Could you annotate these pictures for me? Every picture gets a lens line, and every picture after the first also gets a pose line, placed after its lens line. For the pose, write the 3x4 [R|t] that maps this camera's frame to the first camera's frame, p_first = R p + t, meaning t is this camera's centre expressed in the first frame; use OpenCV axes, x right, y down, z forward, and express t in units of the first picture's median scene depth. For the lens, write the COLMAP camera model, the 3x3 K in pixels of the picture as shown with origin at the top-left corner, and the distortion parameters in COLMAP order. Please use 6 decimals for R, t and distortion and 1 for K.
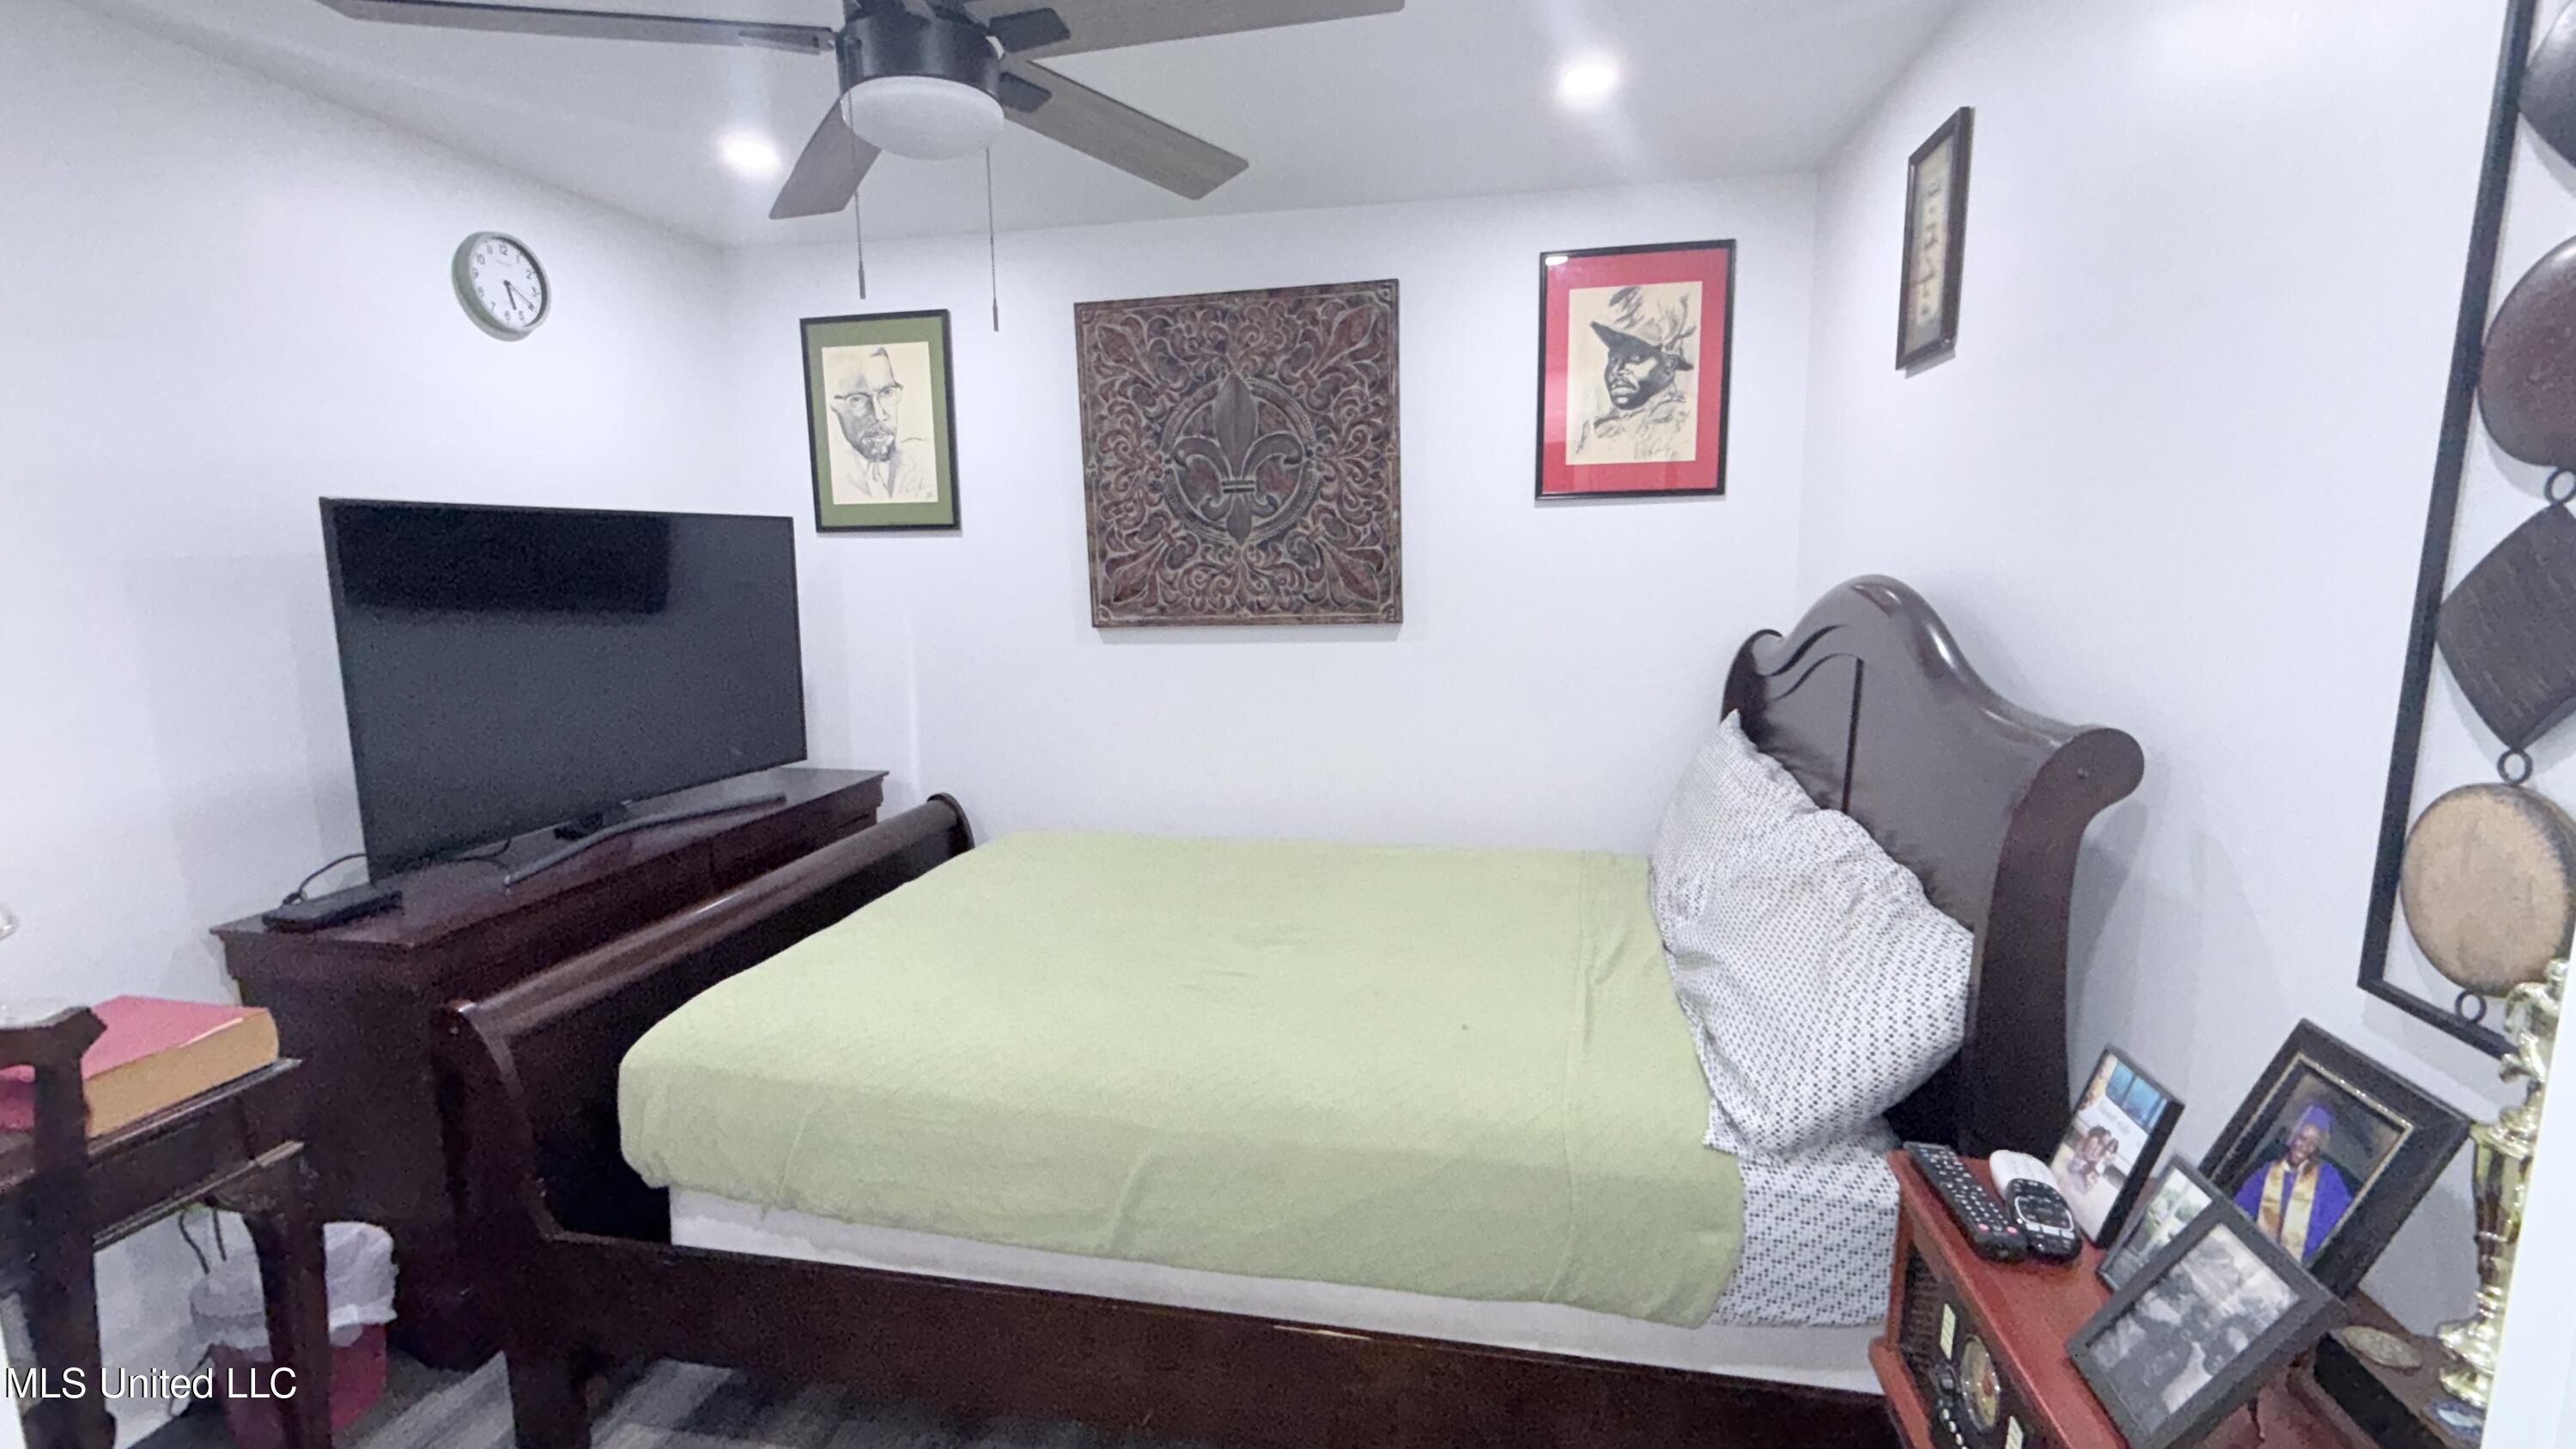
lens RADIAL K [[1027.3, 0, 1305.8], [0, 1027.3, 716.3], [0, 0, 1]] dist [-0.002724, 0.001277]
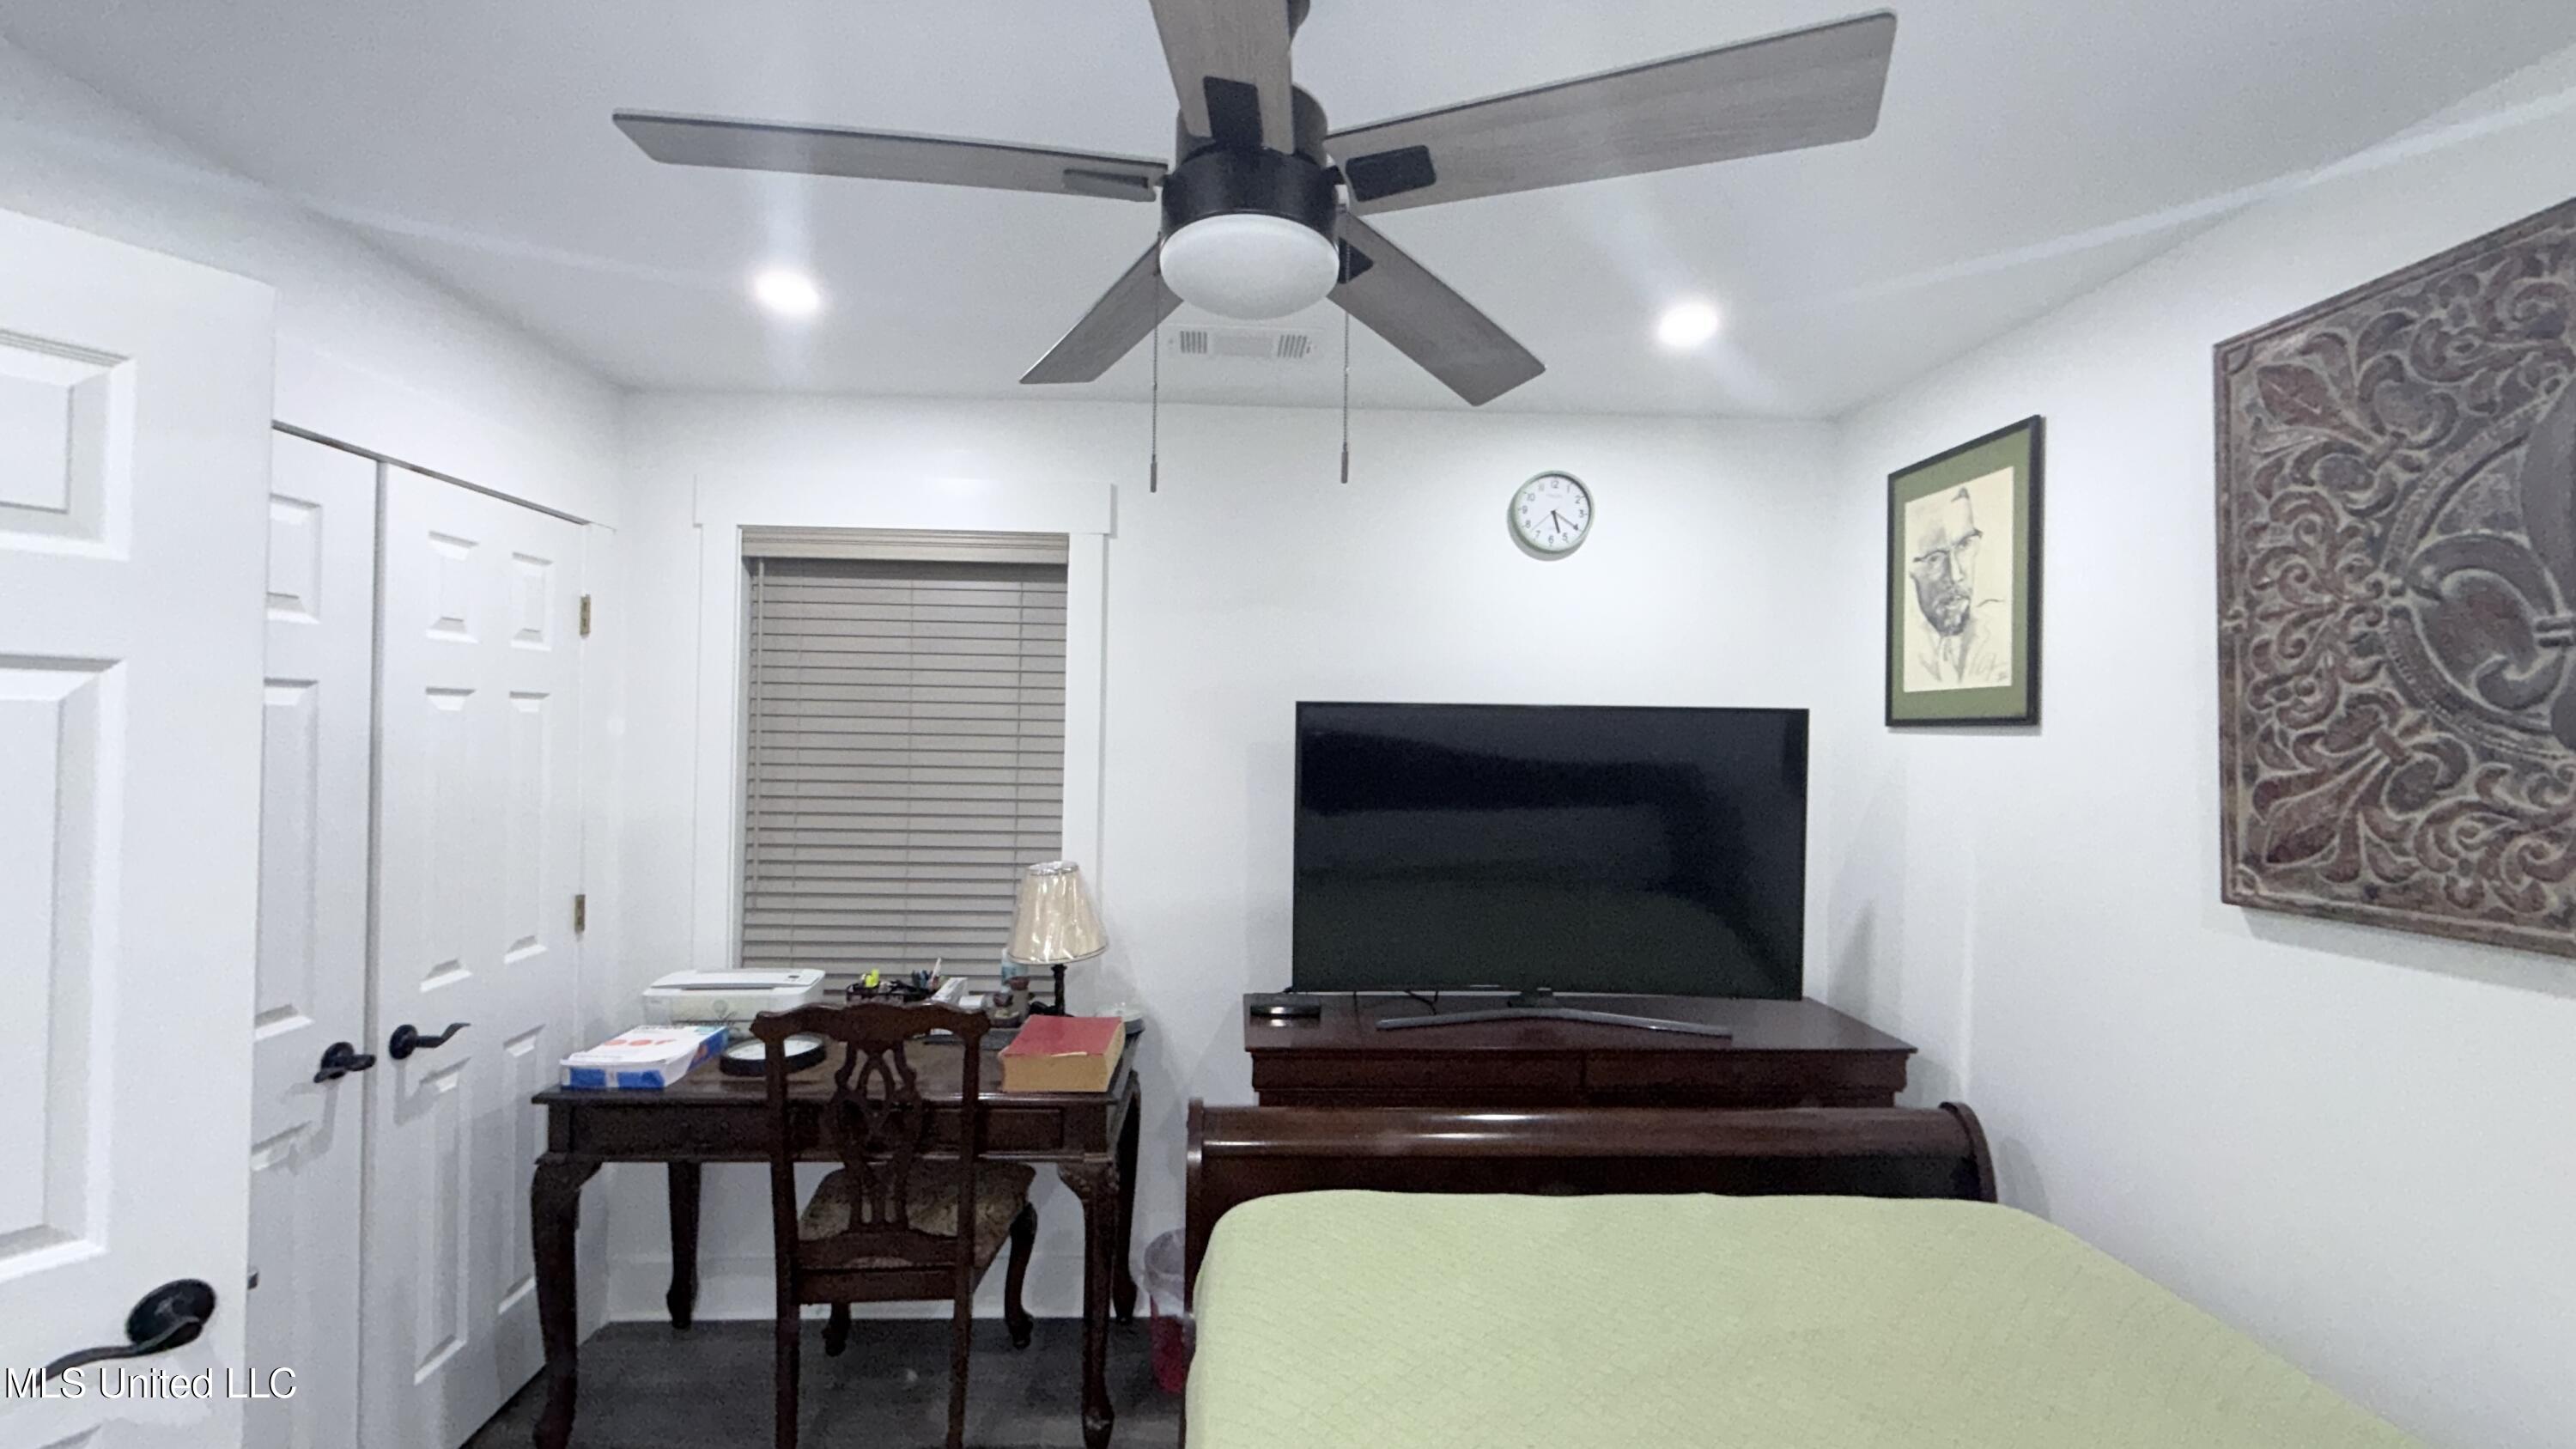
lens RADIAL K [[1027.3, 0, 1297.3], [0, 1027.3, 729.4], [0, 0, 1]] dist [-0.002724, 0.001277]
pose [[0.239076, 0.013005, -0.970914, 0.210862], [-0.172575, 0.984560, -0.029306, -0.077829], [0.955542, 0.174562, 0.237629, 0.388294]]
